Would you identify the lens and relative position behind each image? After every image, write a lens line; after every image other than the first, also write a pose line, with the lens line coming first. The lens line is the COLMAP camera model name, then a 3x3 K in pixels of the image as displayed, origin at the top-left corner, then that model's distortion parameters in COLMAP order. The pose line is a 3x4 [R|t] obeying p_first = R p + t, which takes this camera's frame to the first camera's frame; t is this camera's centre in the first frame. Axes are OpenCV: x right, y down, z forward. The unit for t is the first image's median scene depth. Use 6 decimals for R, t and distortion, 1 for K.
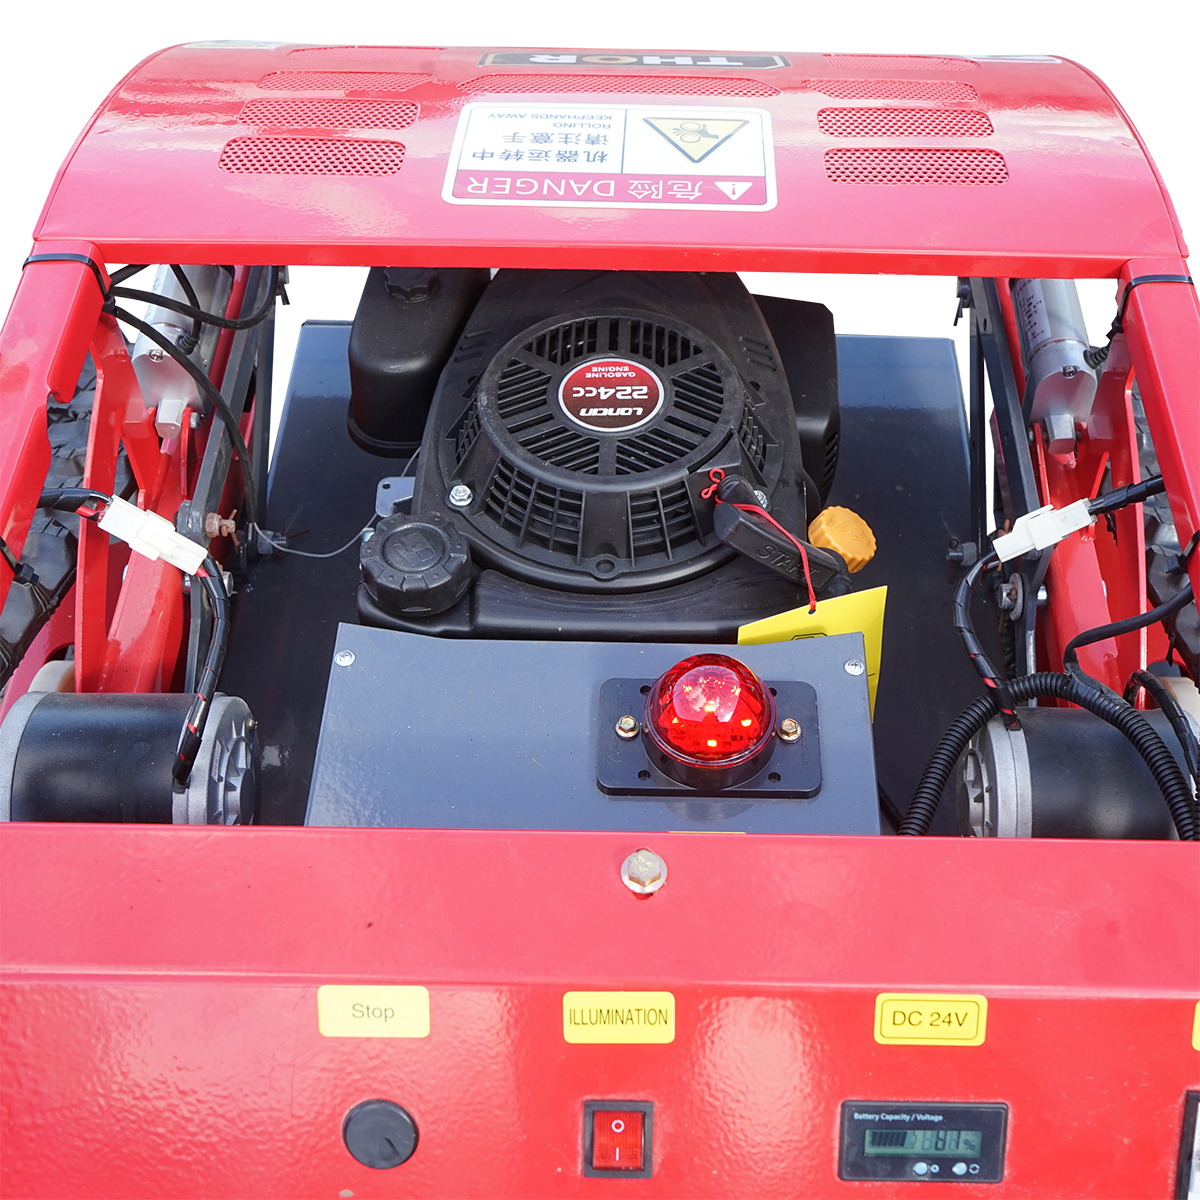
lens RADIAL K [[1573.7, 0, 645.2], [0, 1573.7, 599.9], [0, 0, 1]] dist [-0.018217, 0.008833]
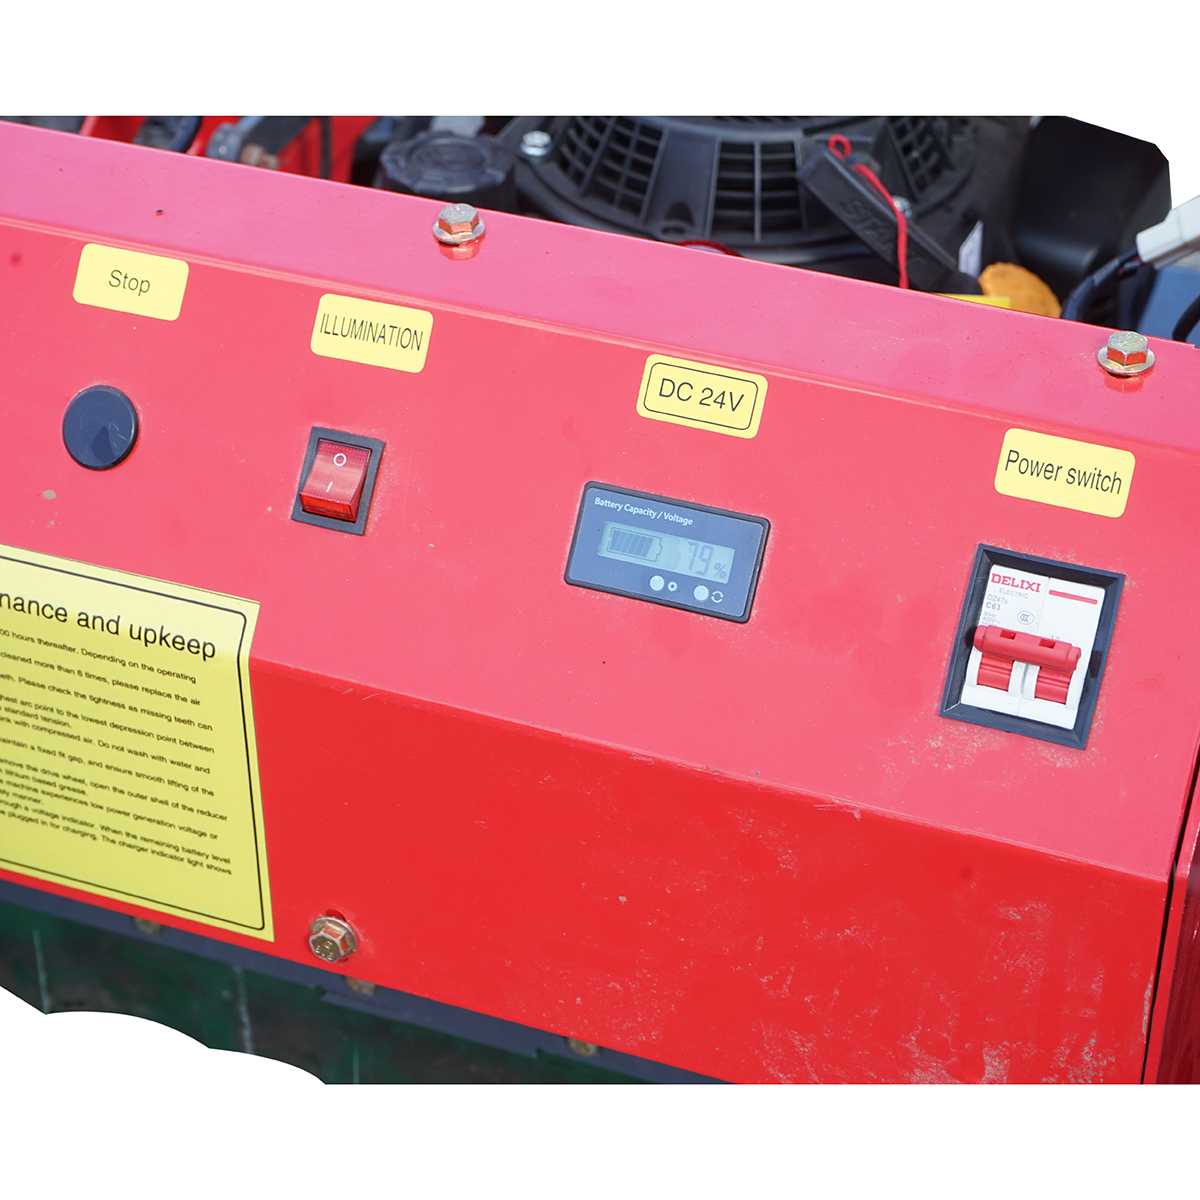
lens RADIAL K [[2860.9, 0, 600.0], [0, 2860.9, 600.0], [0, 0, 1]] dist [-0.076545, 0.221106]
pose [[0.934284, 0.196391, -0.297562, 0.608372], [-0.267503, 0.937896, -0.220894, 0.721824], [0.235701, 0.285976, 0.928796, -0.425763]]
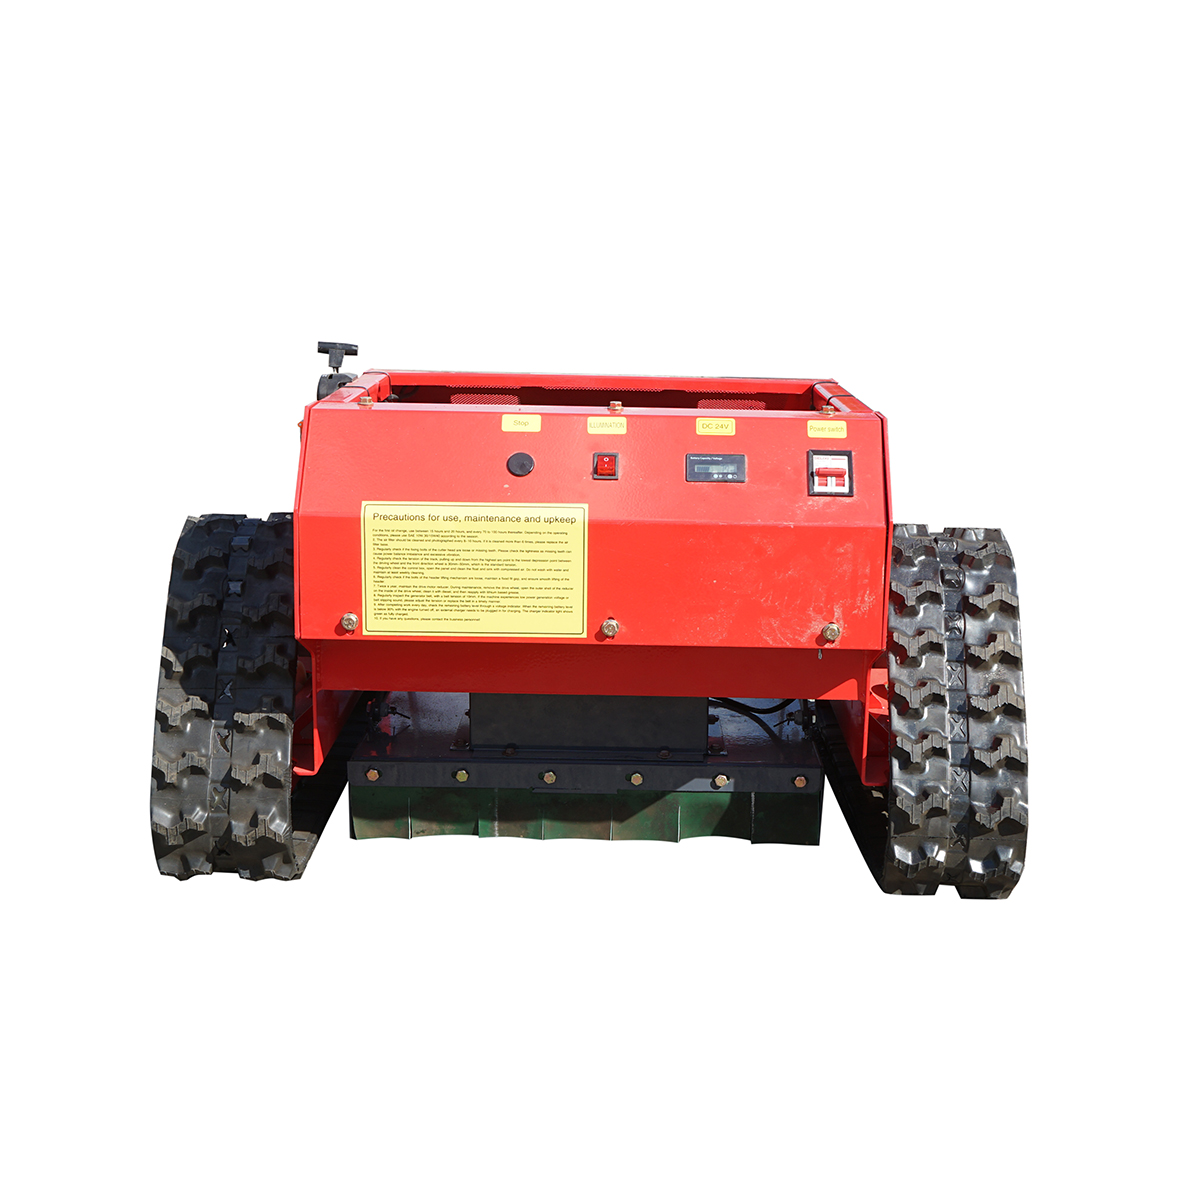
lens RADIAL K [[1678.4, 0, 599.4], [0, 1678.4, 657.8], [0, 0, 1]] dist [-0.003216, -0.038025]
pose [[0.999968, 0.007881, -0.001377, -0.022375], [-0.007145, 0.802283, -0.596901, 2.403452], [-0.003600, 0.596892, 0.802314, -1.188713]]
